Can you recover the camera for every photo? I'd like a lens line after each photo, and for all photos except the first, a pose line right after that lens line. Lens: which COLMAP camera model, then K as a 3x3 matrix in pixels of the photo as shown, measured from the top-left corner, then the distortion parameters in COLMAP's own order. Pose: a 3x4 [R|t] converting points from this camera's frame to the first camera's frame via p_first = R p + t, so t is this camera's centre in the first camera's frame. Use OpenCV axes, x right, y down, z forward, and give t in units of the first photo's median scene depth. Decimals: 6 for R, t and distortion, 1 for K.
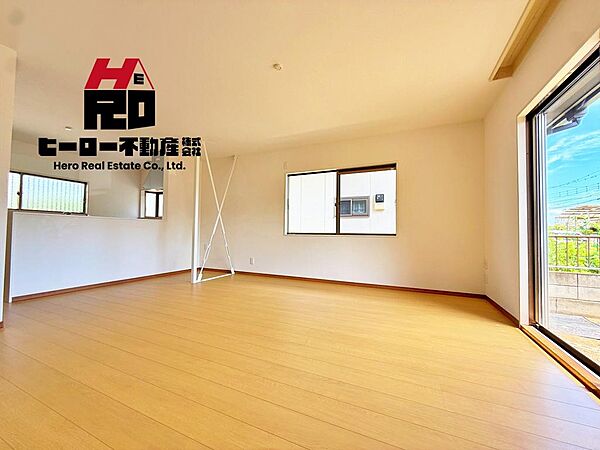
lens RADIAL K [[240.3, 0, 297.6], [0, 240.3, 224.3], [0, 0, 1]] dist [-0.001068, -0.000070]
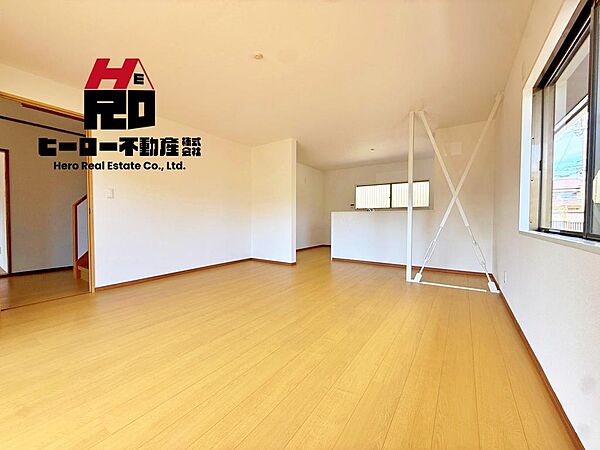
lens RADIAL K [[240.3, 0, 297.6], [0, 240.3, 224.3], [0, 0, 1]] dist [-0.001068, -0.000070]
pose [[-0.176335, 0.004919, -0.984318, 0.496001], [0.035474, 0.999370, -0.001361, 0.022061], [0.983691, -0.035158, -0.176398, 0.760690]]
